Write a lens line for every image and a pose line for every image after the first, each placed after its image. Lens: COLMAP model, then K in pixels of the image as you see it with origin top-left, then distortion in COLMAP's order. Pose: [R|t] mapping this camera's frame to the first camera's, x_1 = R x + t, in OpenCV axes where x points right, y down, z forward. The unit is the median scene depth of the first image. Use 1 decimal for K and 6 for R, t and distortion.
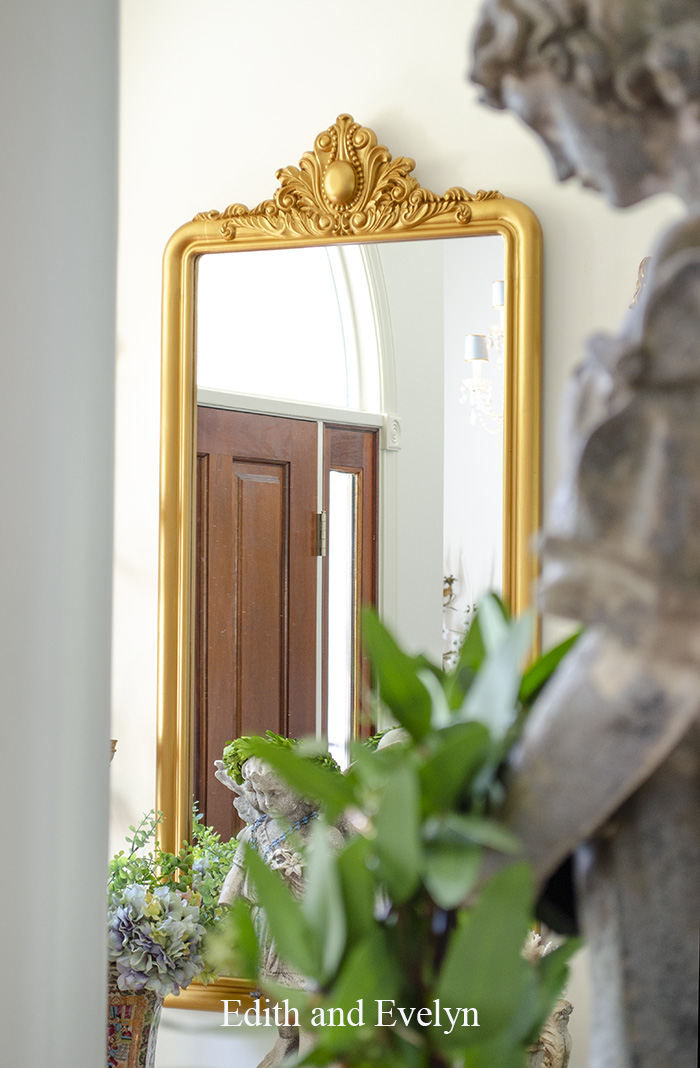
lens RADIAL K [[2456.0, 0, 341.7], [0, 2456.0, 545.0], [0, 0, 1]] dist [0.041756, 0.000000]
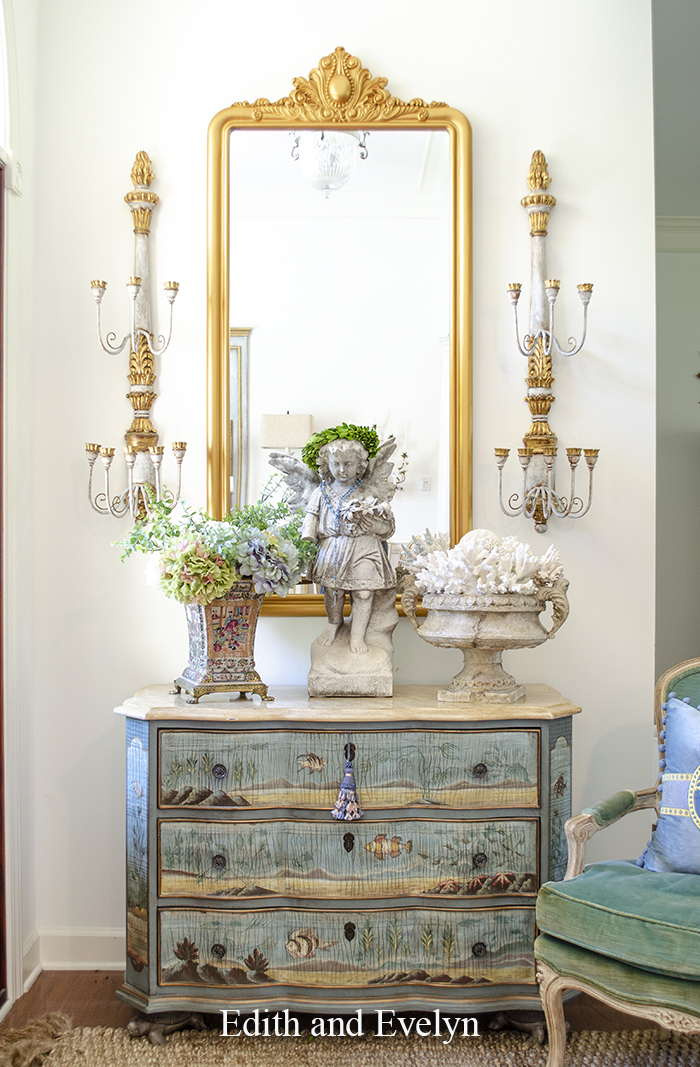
lens RADIAL K [[1139.5, 0, 345.9], [0, 1139.5, 538.2], [0, 0, 1]] dist [-0.059768, 0.000000]
pose [[0.898685, -0.017522, 0.438244, -0.319848], [-0.007555, 0.998435, 0.055412, 0.100885], [-0.438529, -0.053109, 0.897147, 0.331912]]
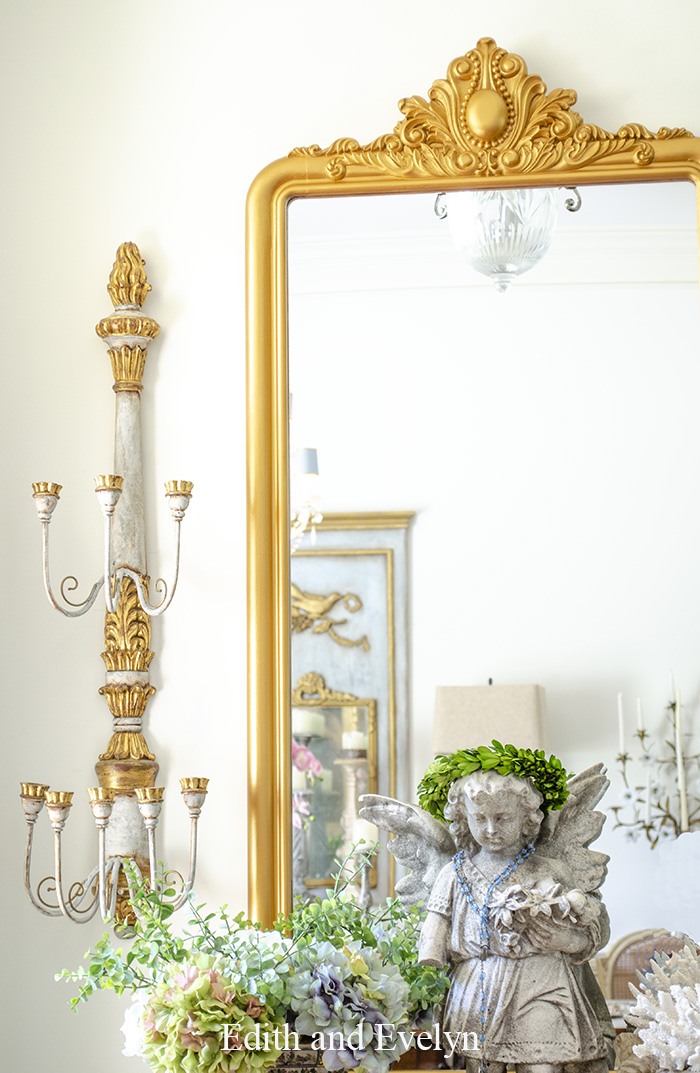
lens RADIAL K [[2467.5, 0, 340.7], [0, 2467.5, 547.4], [0, 0, 1]] dist [0.041756, 0.000000]
pose [[0.949274, 0.024690, 0.313479, -0.313318], [0.007197, 0.994946, -0.100155, 0.087286], [-0.314368, 0.097331, 0.944299, 0.221398]]
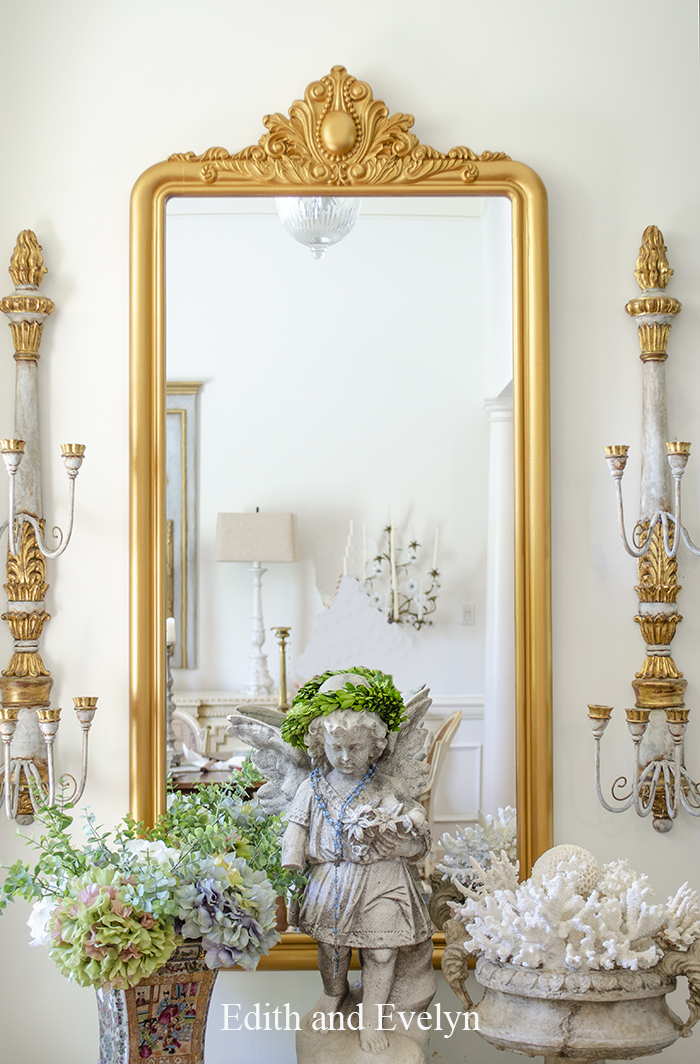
lens RADIAL K [[1679.5, 0, 343.5], [0, 1679.5, 540.4], [0, 0, 1]] dist [-0.011885, 0.000000]
pose [[0.898493, 0.001210, 0.438987, -0.298838], [-0.003190, 0.999988, 0.003773, 0.016261], [-0.438977, -0.004790, 0.898486, 0.383340]]
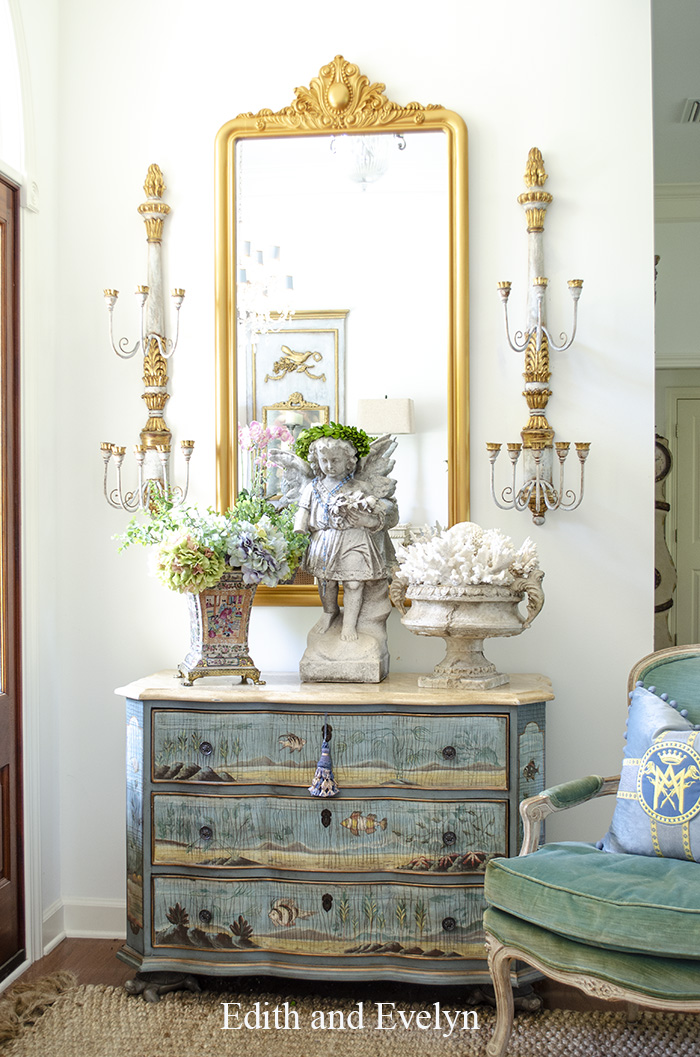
lens RADIAL K [[1250.3, 0, 348.1], [0, 1250.3, 535.6], [0, 0, 1]] dist [-0.050337, 0.000000]
pose [[0.947225, -0.022158, 0.319802, -0.264819], [0.002353, 0.998062, 0.062182, 0.092780], [-0.320560, -0.058148, 0.945442, 0.200414]]
